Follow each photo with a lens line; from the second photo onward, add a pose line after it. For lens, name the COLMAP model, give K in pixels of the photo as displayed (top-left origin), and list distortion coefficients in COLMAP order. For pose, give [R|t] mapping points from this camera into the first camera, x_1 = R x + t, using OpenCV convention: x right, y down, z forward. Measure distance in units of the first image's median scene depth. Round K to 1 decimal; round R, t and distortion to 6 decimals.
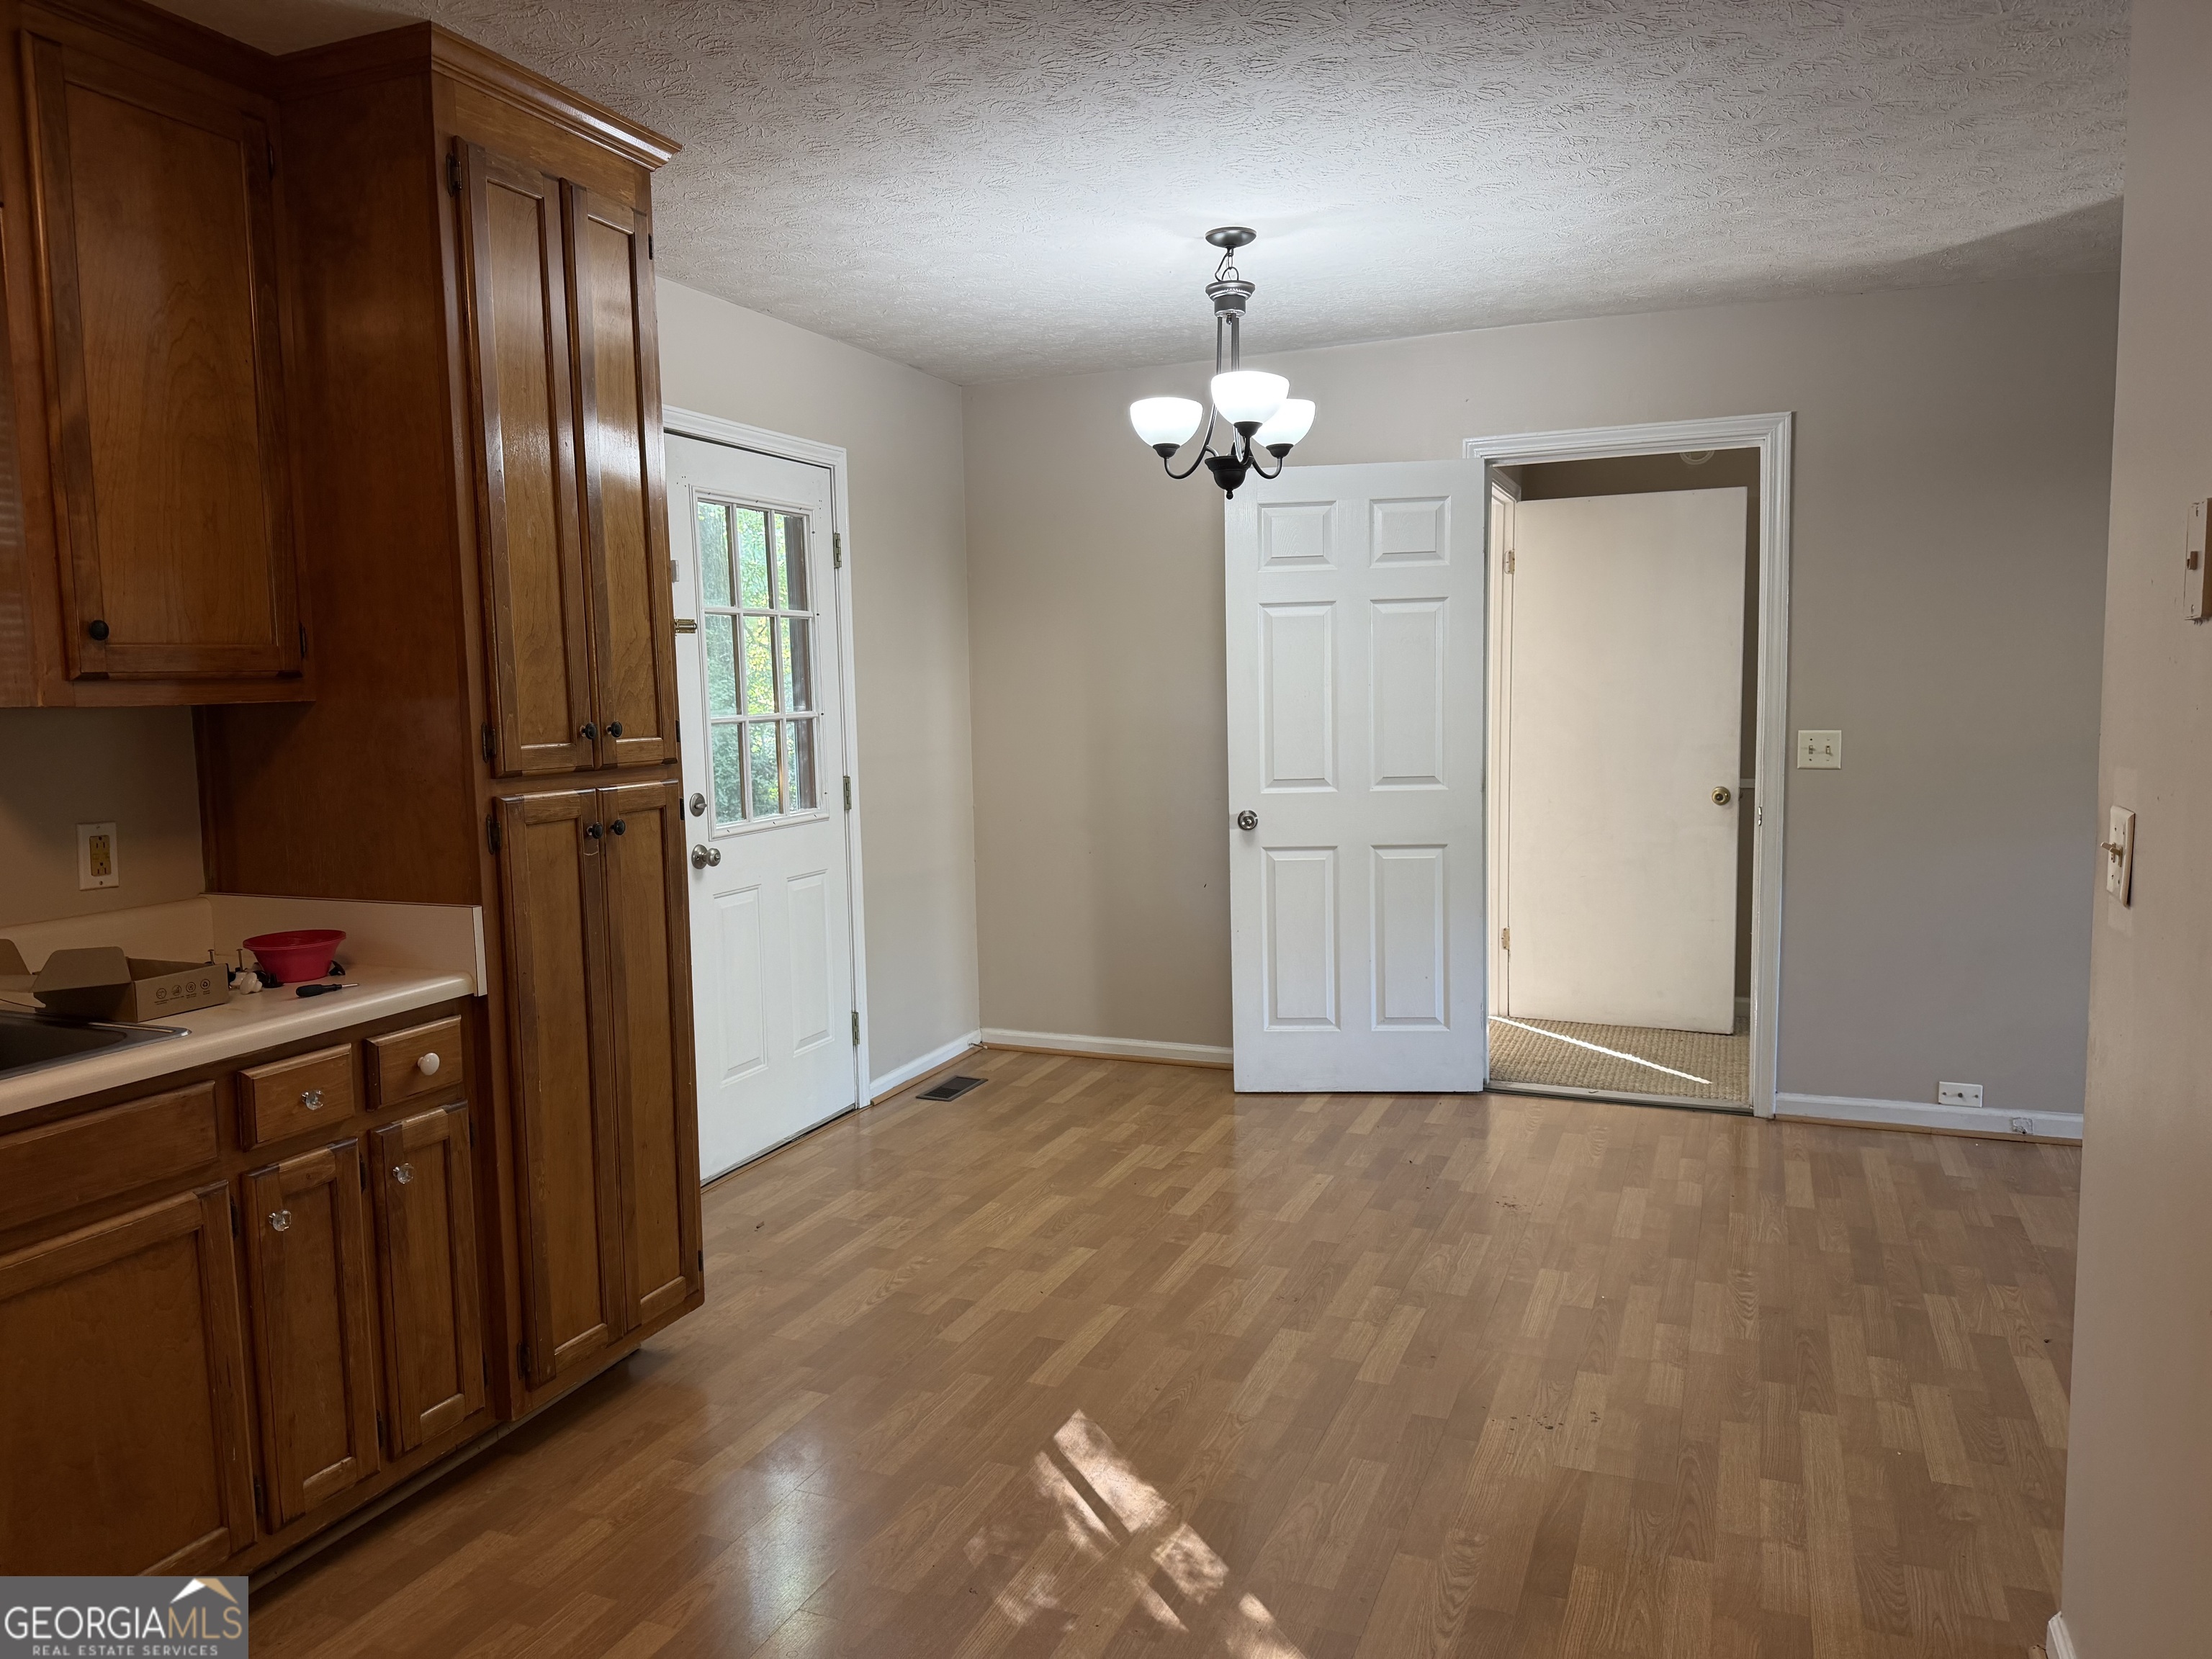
lens RADIAL K [[1551.5, 0, 1073.0], [0, 1551.5, 843.7], [0, 0, 1]] dist [0.033490, -0.058662]
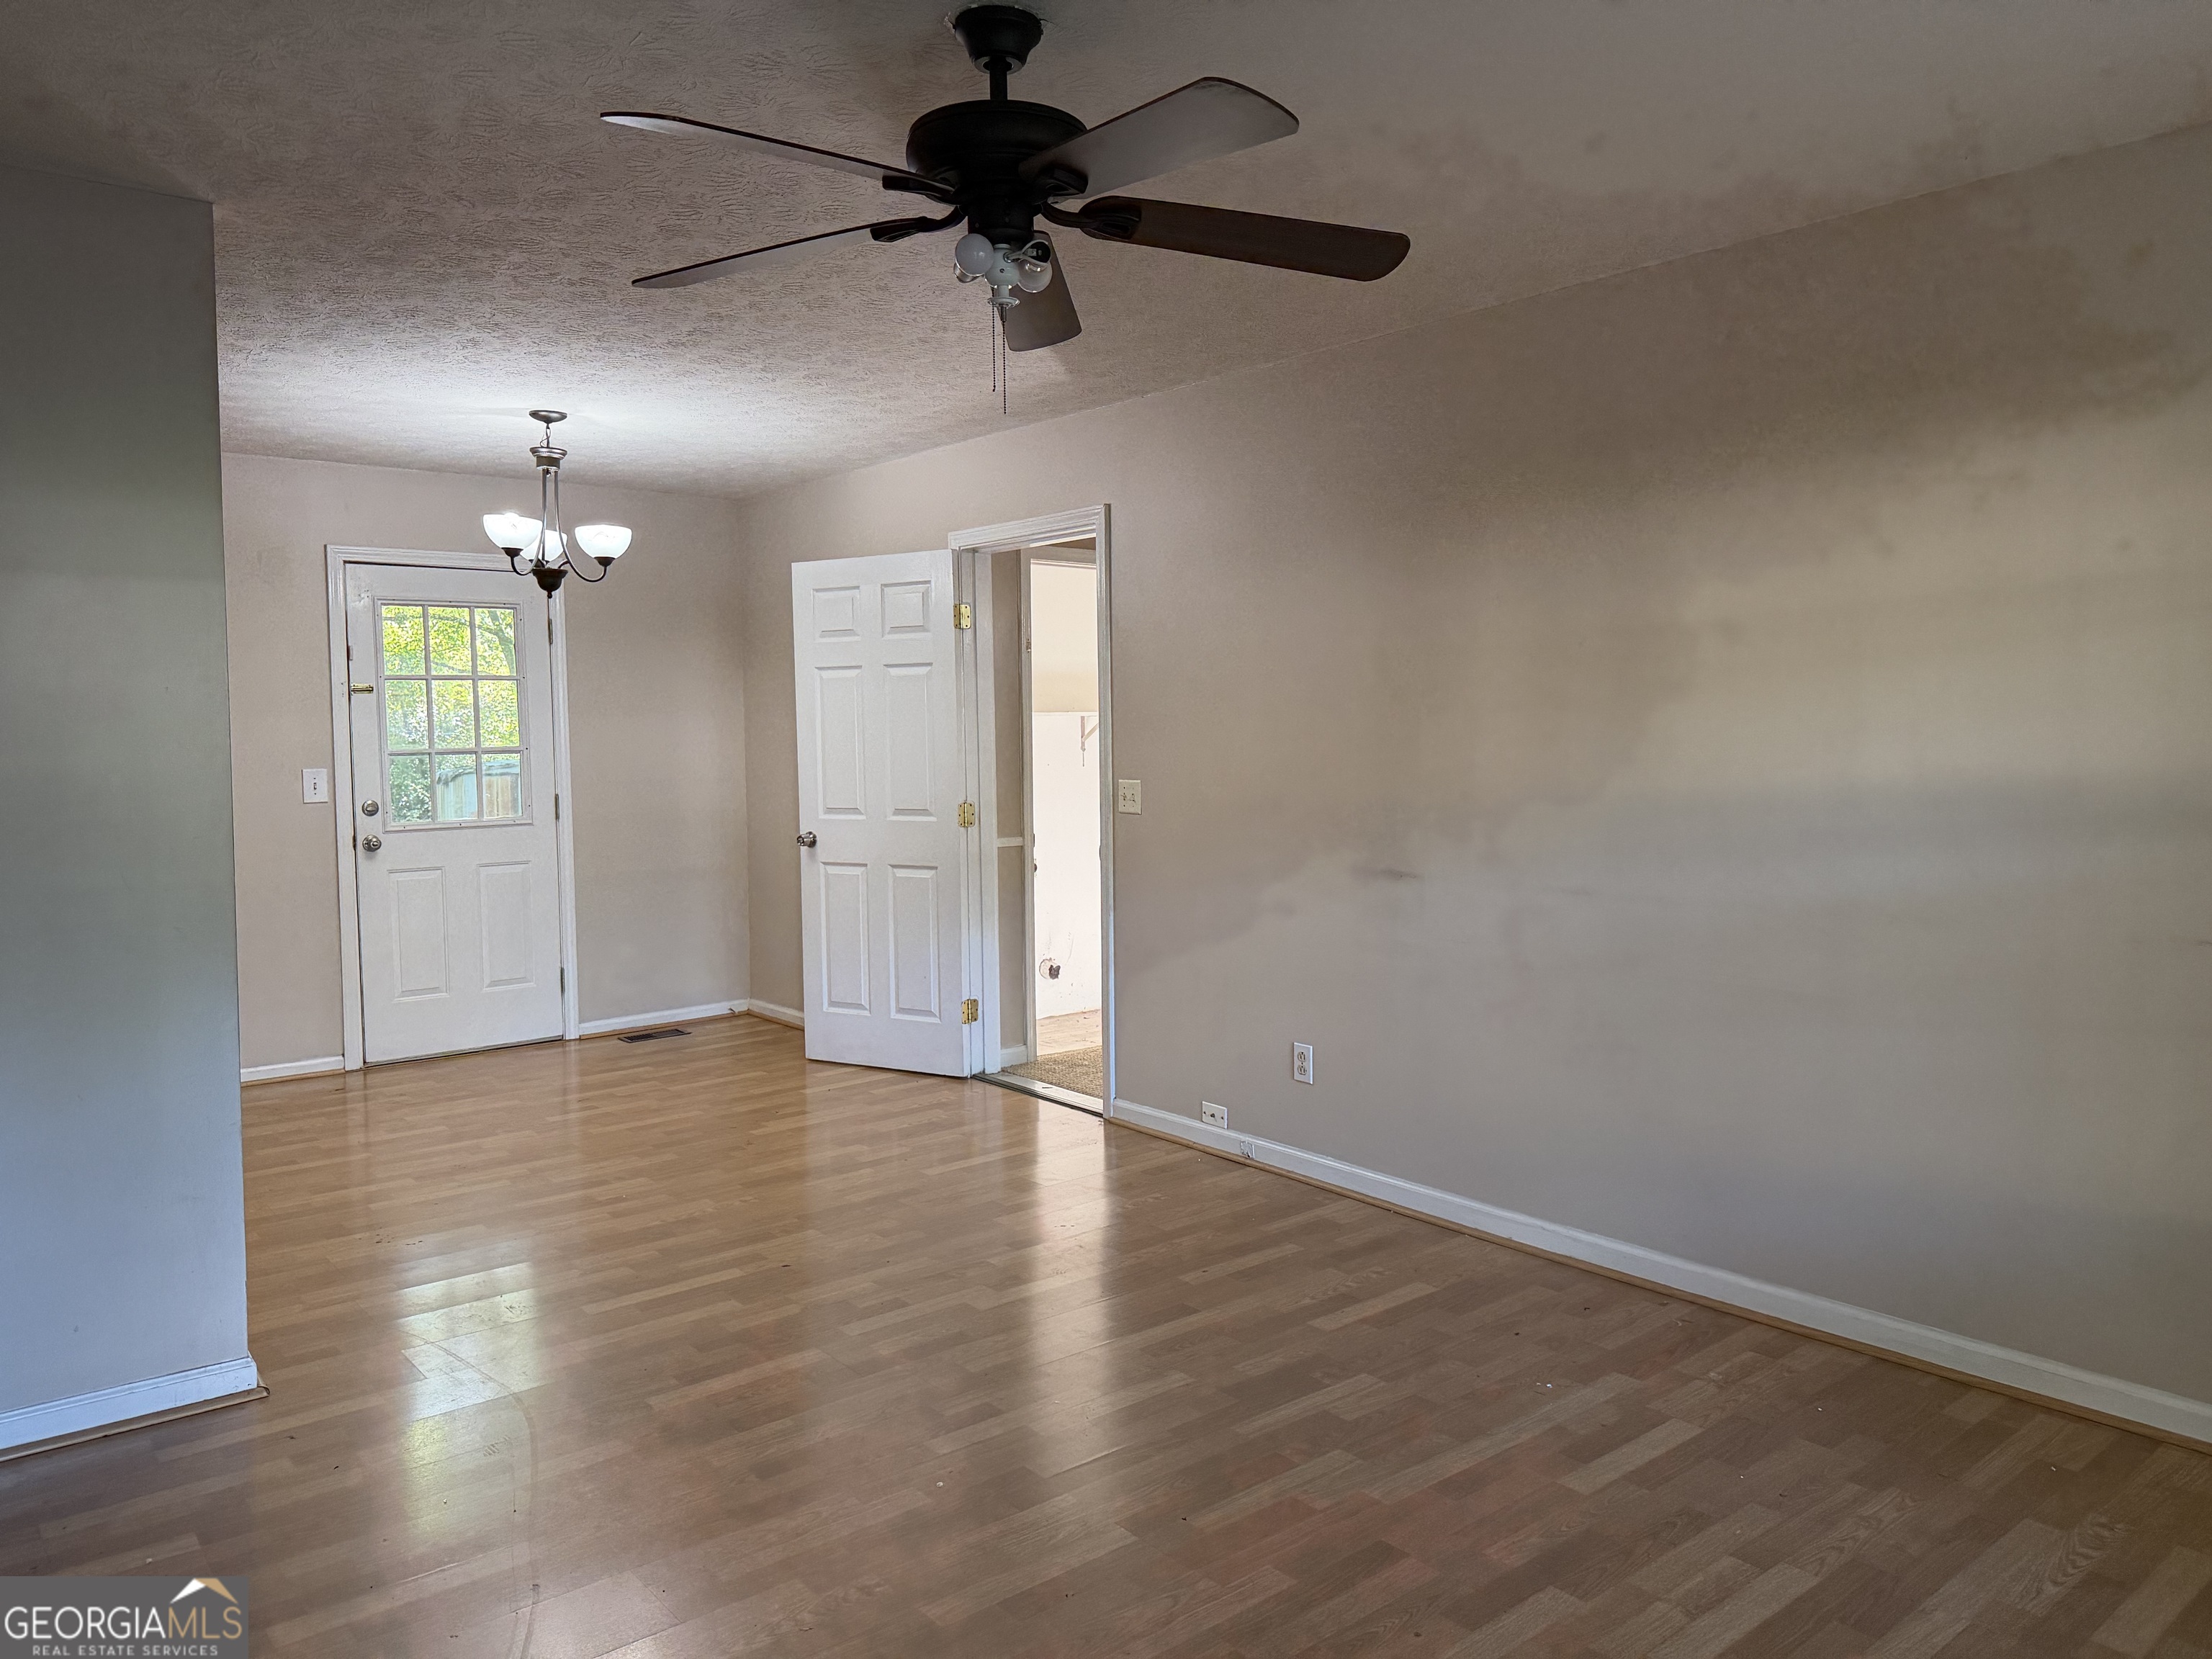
lens RADIAL K [[1551.5, 0, 1116.1], [0, 1551.5, 822.2], [0, 0, 1]] dist [0.033490, -0.058662]
pose [[0.897089, 0.037672, -0.440241, 0.888977], [-0.052627, 0.998376, -0.021807, -0.015085], [0.438704, 0.042731, 0.897615, -0.016647]]
